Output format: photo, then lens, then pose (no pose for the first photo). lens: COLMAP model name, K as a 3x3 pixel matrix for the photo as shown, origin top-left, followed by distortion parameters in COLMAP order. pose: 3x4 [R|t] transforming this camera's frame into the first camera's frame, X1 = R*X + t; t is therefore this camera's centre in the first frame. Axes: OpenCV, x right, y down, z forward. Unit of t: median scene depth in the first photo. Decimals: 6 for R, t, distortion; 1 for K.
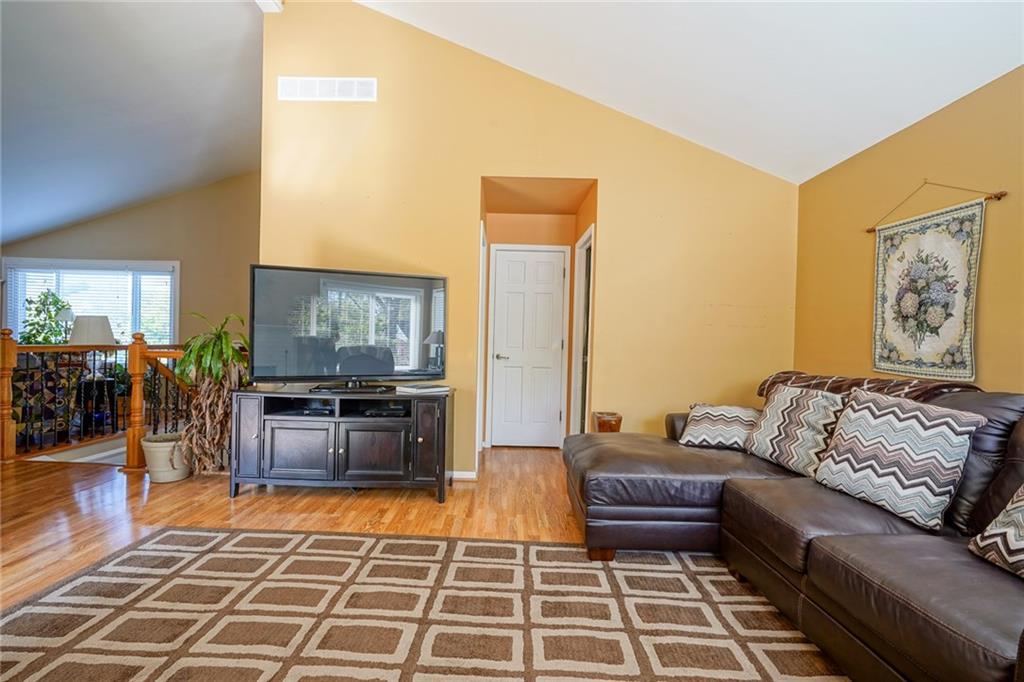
lens RADIAL K [[461.9, 0, 511.3], [0, 461.9, 346.1], [0, 0, 1]] dist [-0.011258, 0.004430]
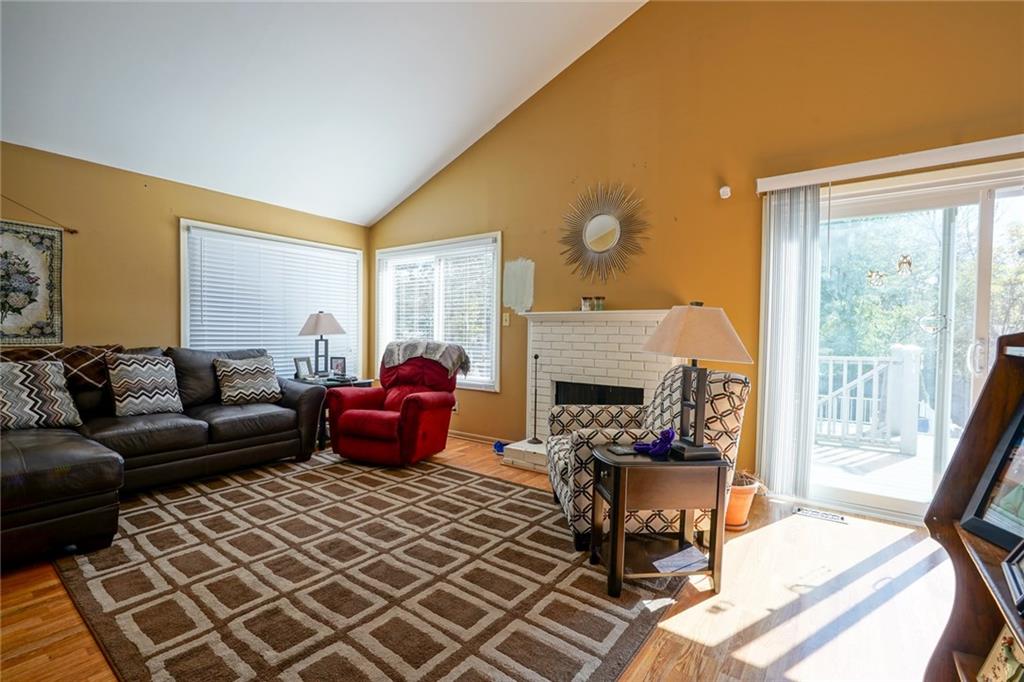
lens RADIAL K [[461.9, 0, 513.6], [0, 461.9, 343.6], [0, 0, 1]] dist [-0.011258, 0.004430]
pose [[-0.810226, -0.048111, 0.584139, -1.127841], [-0.024639, 0.998540, 0.048066, -0.040492], [-0.585599, 0.024552, -0.810229, 1.332698]]
